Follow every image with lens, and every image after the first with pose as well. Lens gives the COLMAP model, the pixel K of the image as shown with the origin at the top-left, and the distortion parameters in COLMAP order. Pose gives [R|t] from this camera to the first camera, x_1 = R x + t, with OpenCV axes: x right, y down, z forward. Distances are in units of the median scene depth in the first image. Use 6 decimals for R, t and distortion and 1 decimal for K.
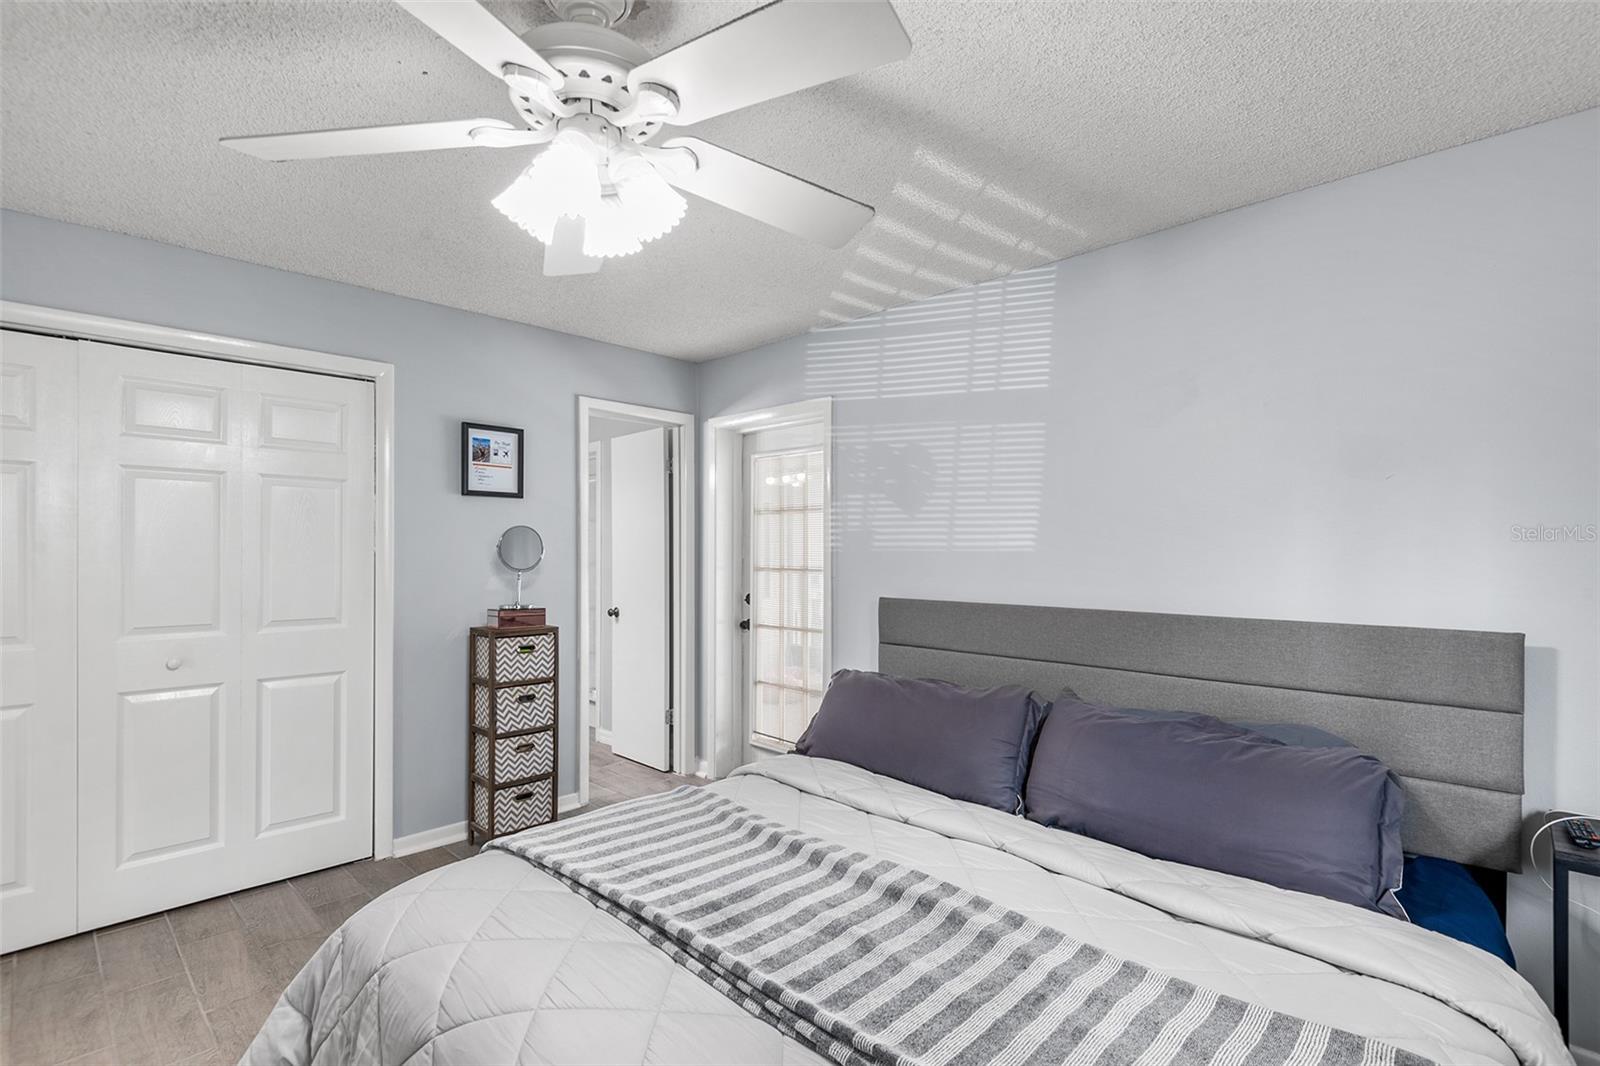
lens RADIAL K [[731.2, 0, 805.7], [0, 731.2, 548.0], [0, 0, 1]] dist [0.028633, -0.016180]
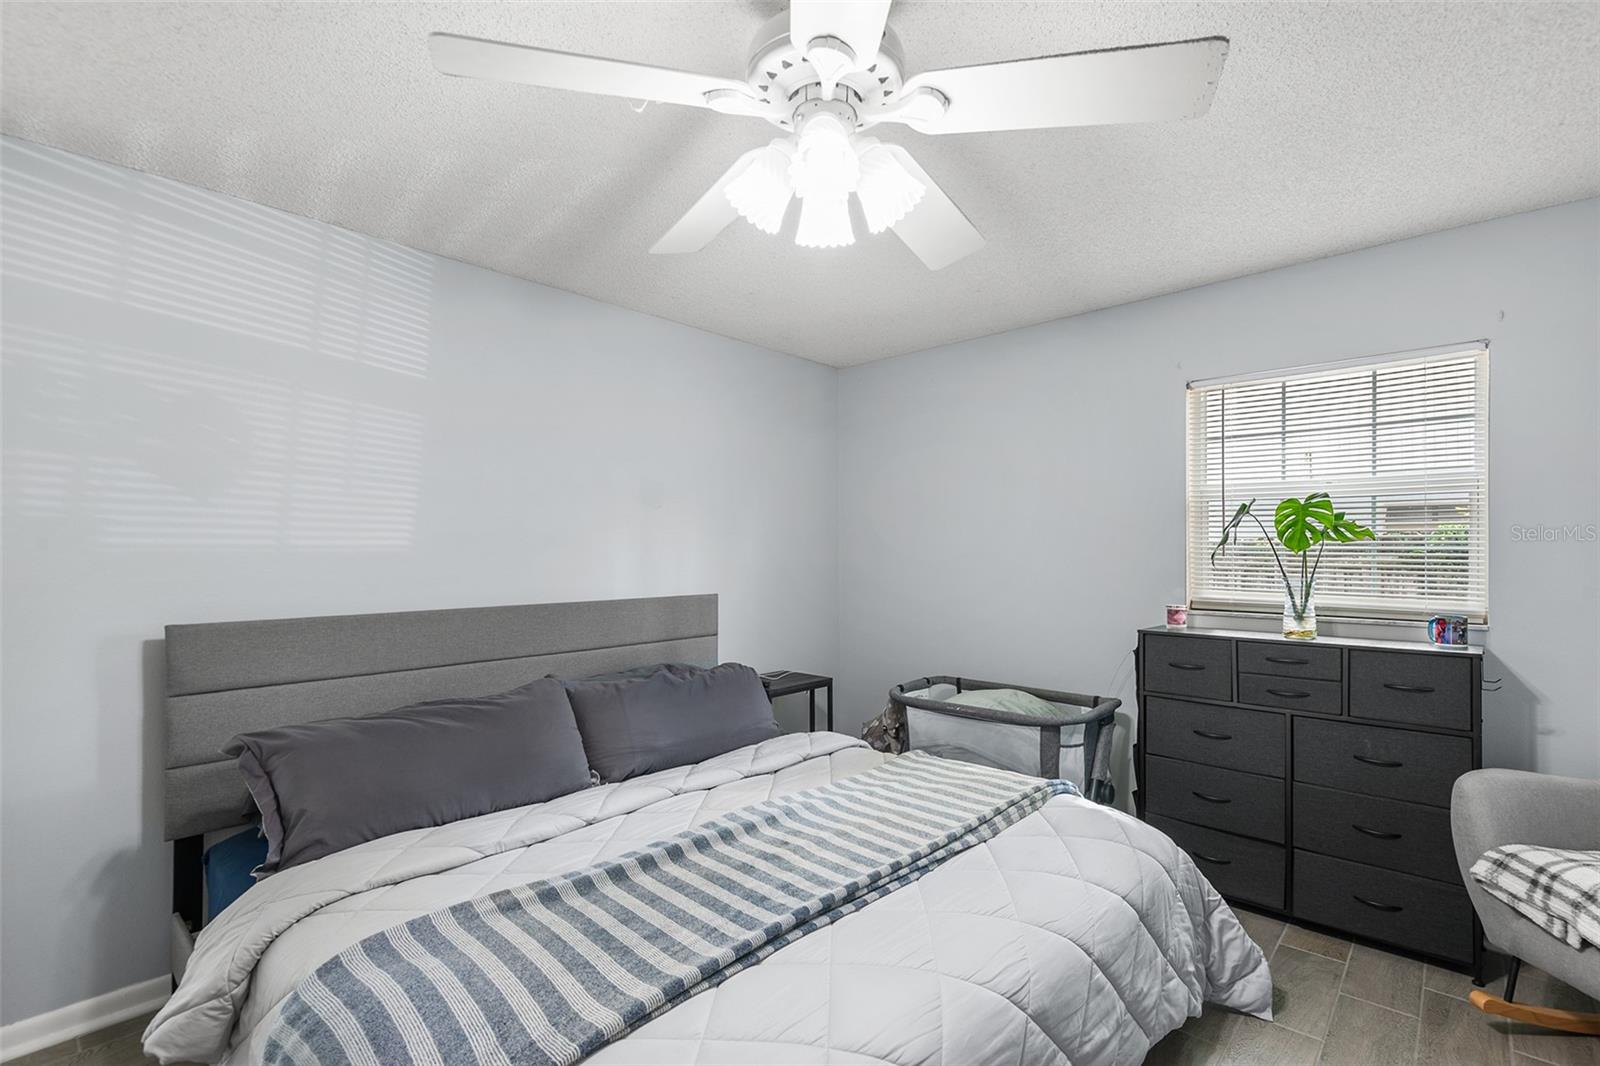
lens RADIAL K [[731.2, 0, 807.9], [0, 731.2, 537.8], [0, 0, 1]] dist [0.028633, -0.016180]
pose [[-0.005545, 0.013683, 0.999891, -0.842868], [-0.002292, 0.999904, -0.013696, -0.003034], [-0.999982, -0.002368, -0.005513, 0.684890]]
